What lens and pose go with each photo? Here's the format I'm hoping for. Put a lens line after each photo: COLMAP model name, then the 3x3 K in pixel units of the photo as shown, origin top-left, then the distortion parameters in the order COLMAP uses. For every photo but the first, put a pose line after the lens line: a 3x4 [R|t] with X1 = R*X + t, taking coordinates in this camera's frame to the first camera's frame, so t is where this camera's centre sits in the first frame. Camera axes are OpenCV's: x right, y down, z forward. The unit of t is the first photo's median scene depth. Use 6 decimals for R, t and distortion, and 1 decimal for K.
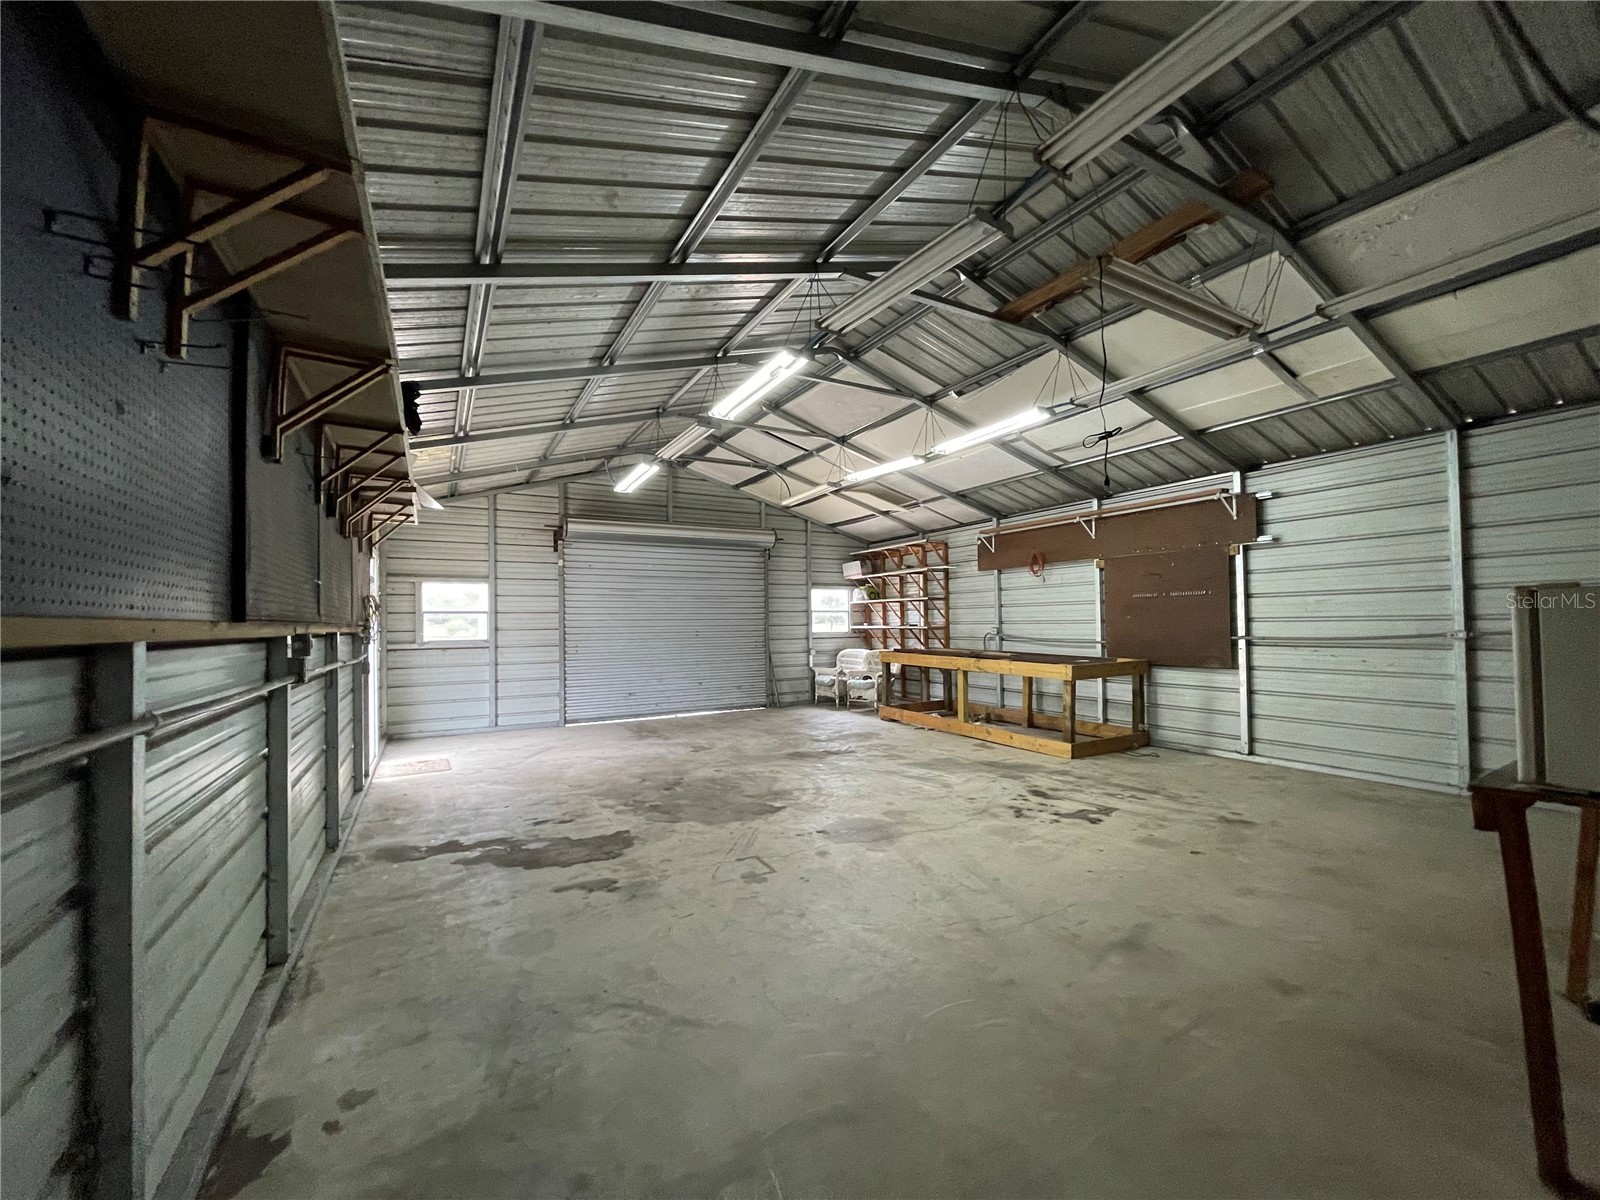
lens RADIAL K [[640.4, 0, 797.3], [0, 640.4, 603.1], [0, 0, 1]] dist [-0.004048, 0.001343]
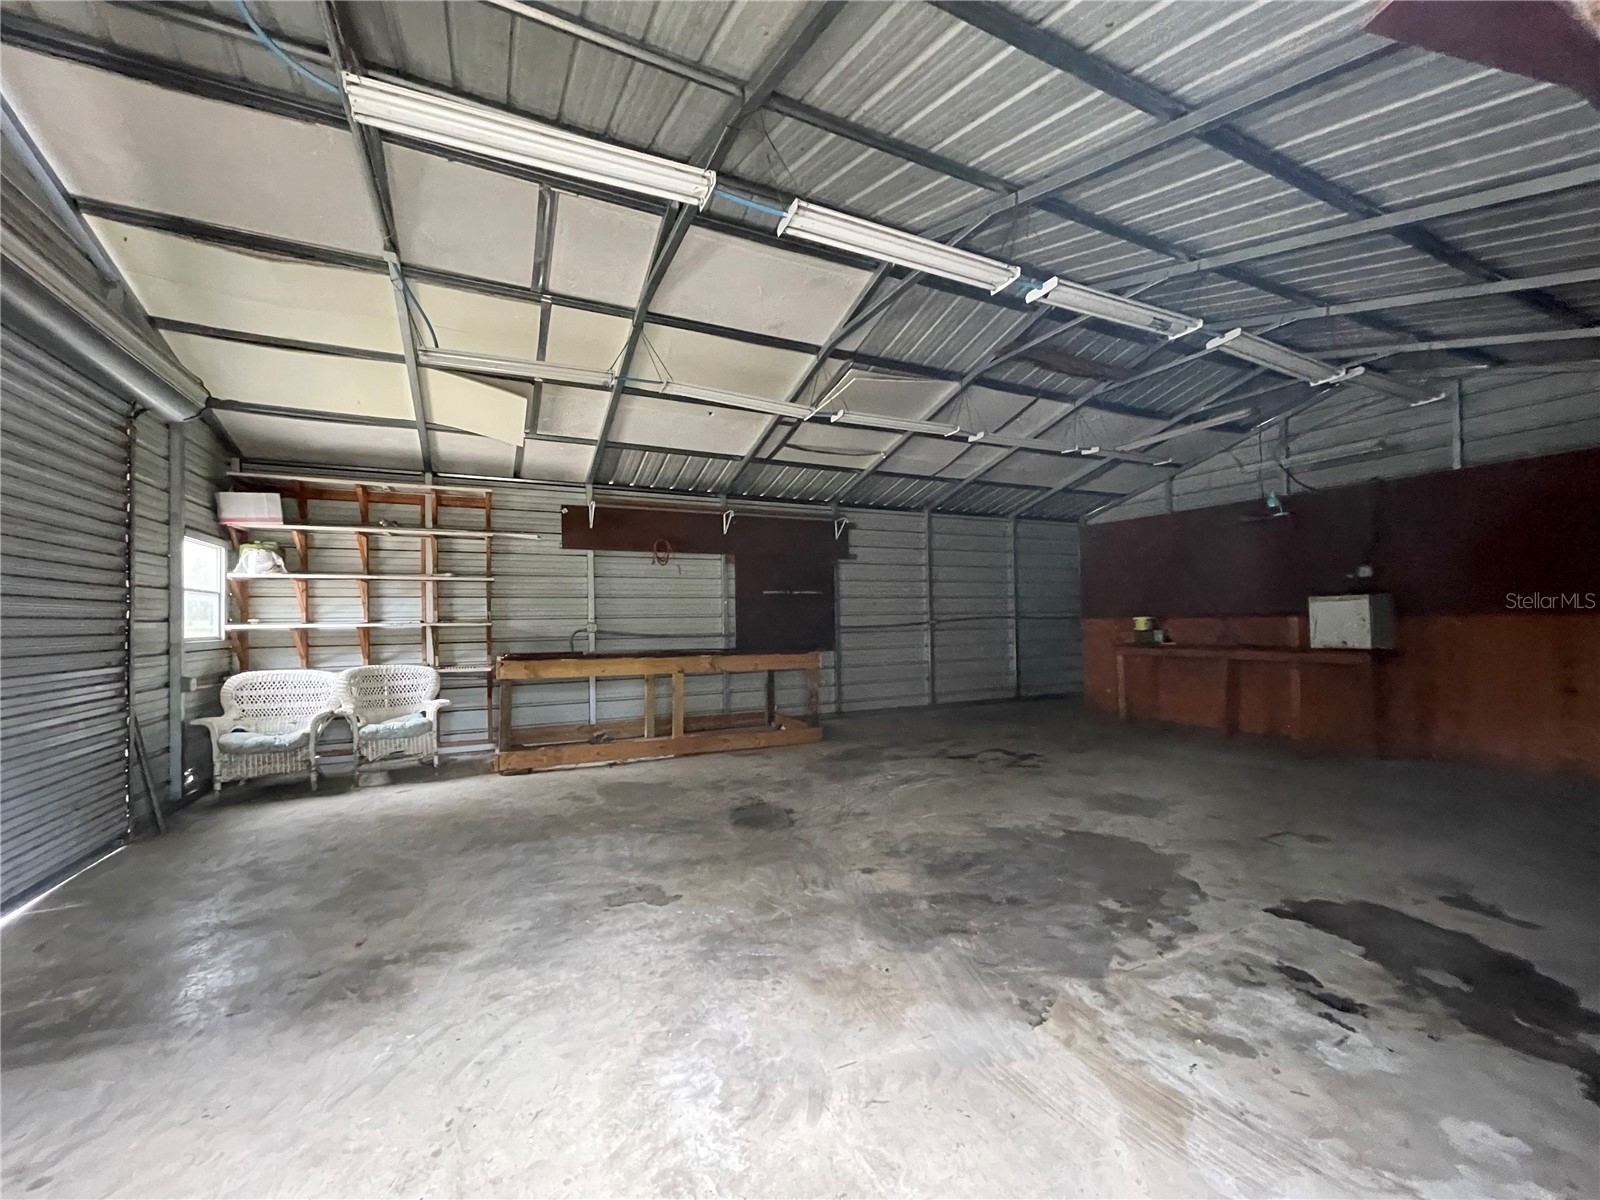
lens RADIAL K [[640.4, 0, 790.2], [0, 640.4, 606.0], [0, 0, 1]] dist [-0.004048, 0.001343]
pose [[0.069730, 0.024054, 0.997276, -0.421300], [-0.022603, 0.999491, -0.022527, 0.027378], [-0.997310, -0.020970, 0.070238, 0.646713]]
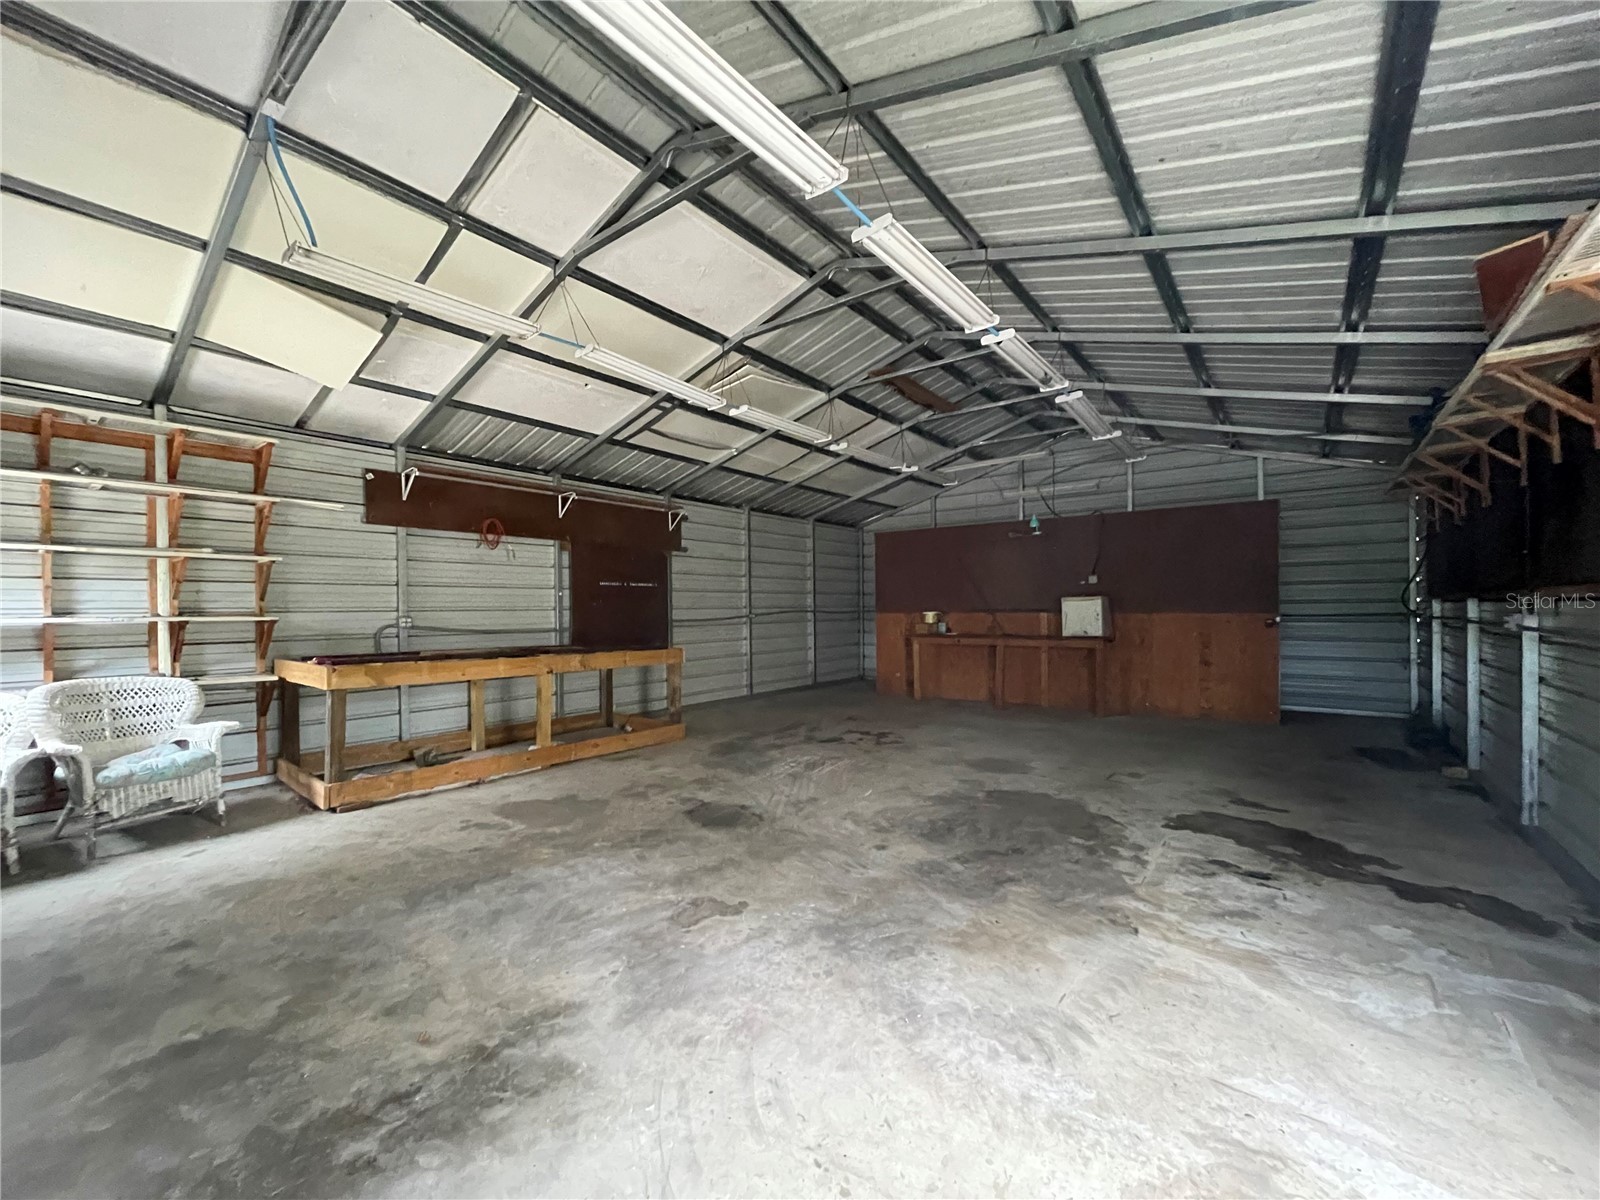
lens RADIAL K [[640.4, 0, 802.0], [0, 640.4, 605.2], [0, 0, 1]] dist [-0.004048, 0.001343]
pose [[-0.381230, 0.012525, 0.924395, -0.400972], [-0.023352, 0.999459, -0.023173, 0.029794], [-0.924185, -0.030421, -0.380731, 0.803944]]
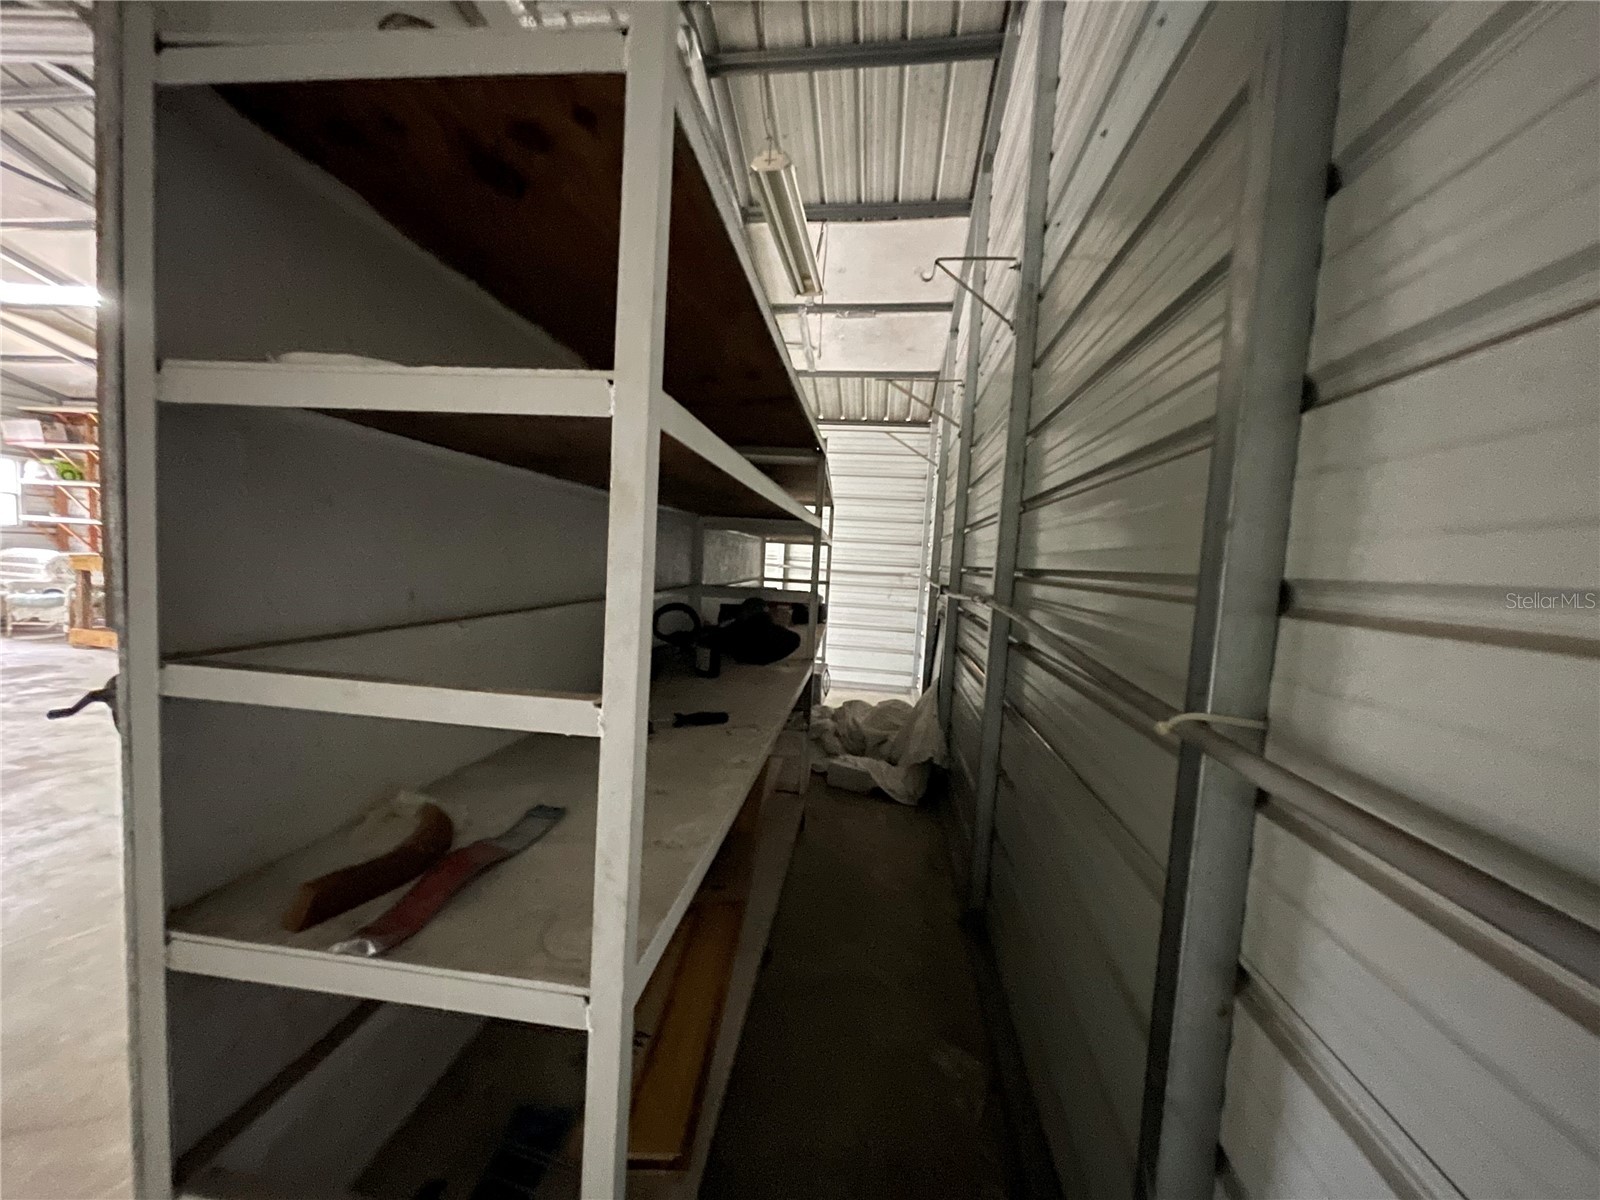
lens RADIAL K [[640.4, 0, 801.5], [0, 640.4, 605.5], [0, 0, 1]] dist [-0.004048, 0.001343]
pose [[0.595269, -0.008923, 0.803477, 0.037723], [-0.095399, 0.992081, 0.081695, -0.004425], [-0.797843, -0.125282, 0.589704, -0.077989]]
